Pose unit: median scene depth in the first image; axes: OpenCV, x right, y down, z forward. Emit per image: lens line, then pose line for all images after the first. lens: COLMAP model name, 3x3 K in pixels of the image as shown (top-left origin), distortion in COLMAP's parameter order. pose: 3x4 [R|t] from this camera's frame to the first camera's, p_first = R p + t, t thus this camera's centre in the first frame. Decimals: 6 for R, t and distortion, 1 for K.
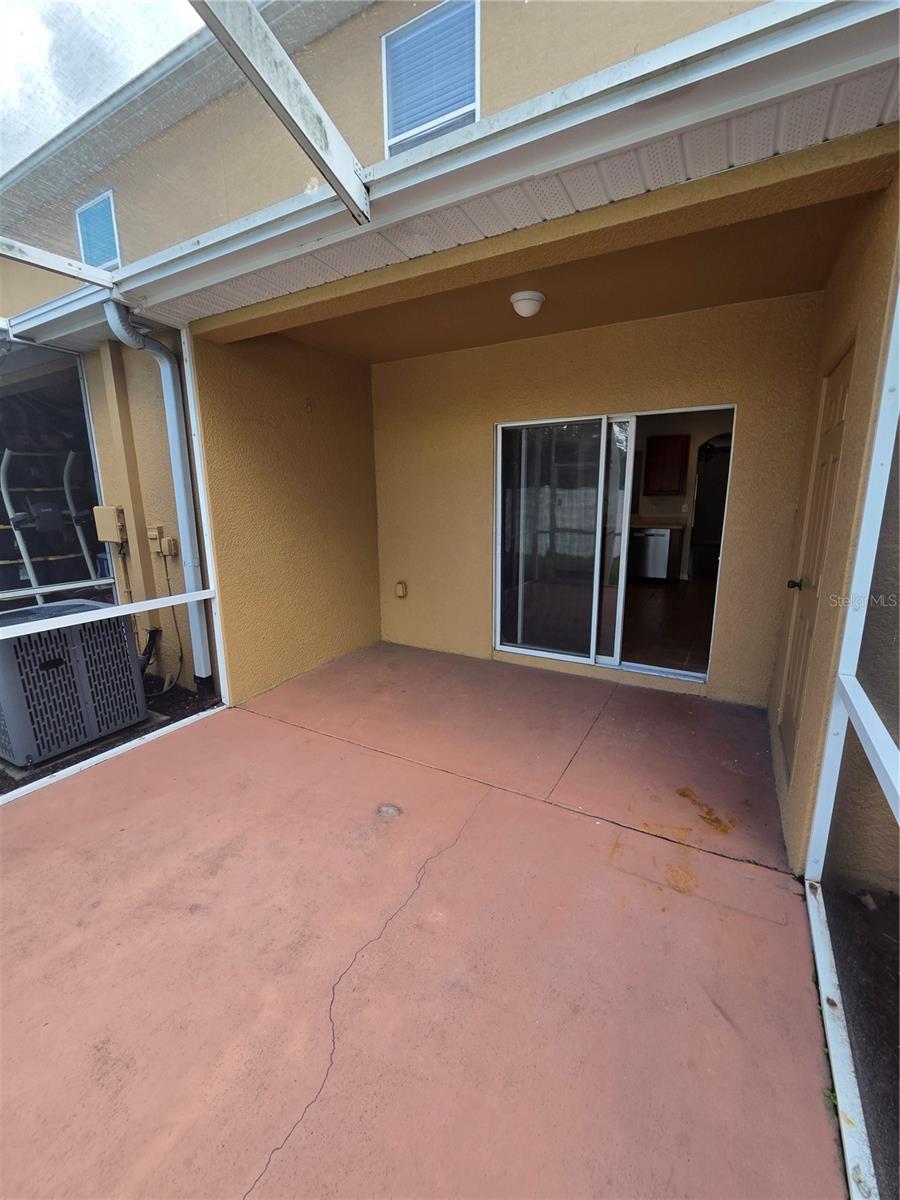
lens RADIAL K [[493.0, 0, 451.0], [0, 493.0, 602.0], [0, 0, 1]] dist [-0.002747, 0.000387]
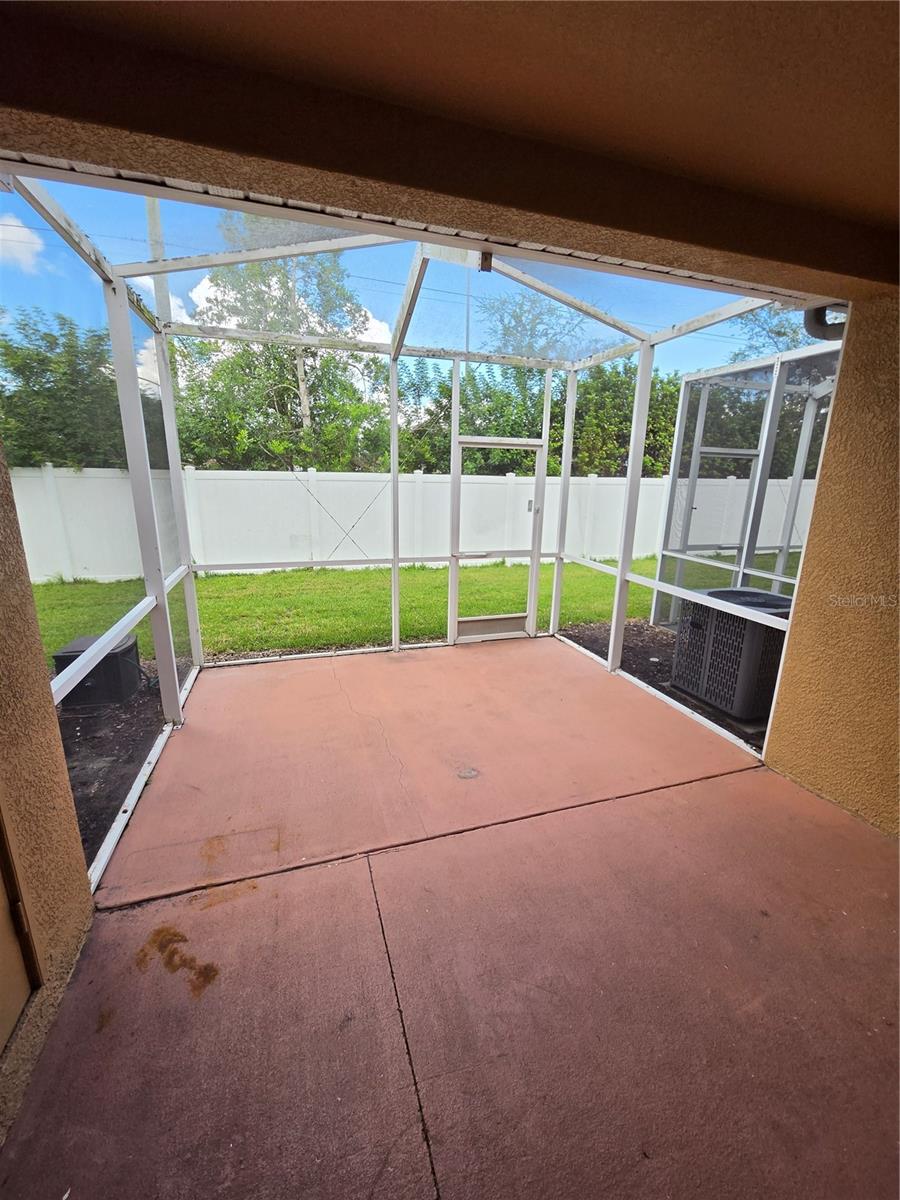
lens RADIAL K [[493.0, 0, 455.0], [0, 493.0, 599.7], [0, 0, 1]] dist [-0.002747, 0.000387]
pose [[-0.667492, 0.177085, -0.723253, 0.654457], [-0.173897, 0.907377, 0.382657, -0.382308], [0.724027, 0.381192, -0.574872, 1.466286]]
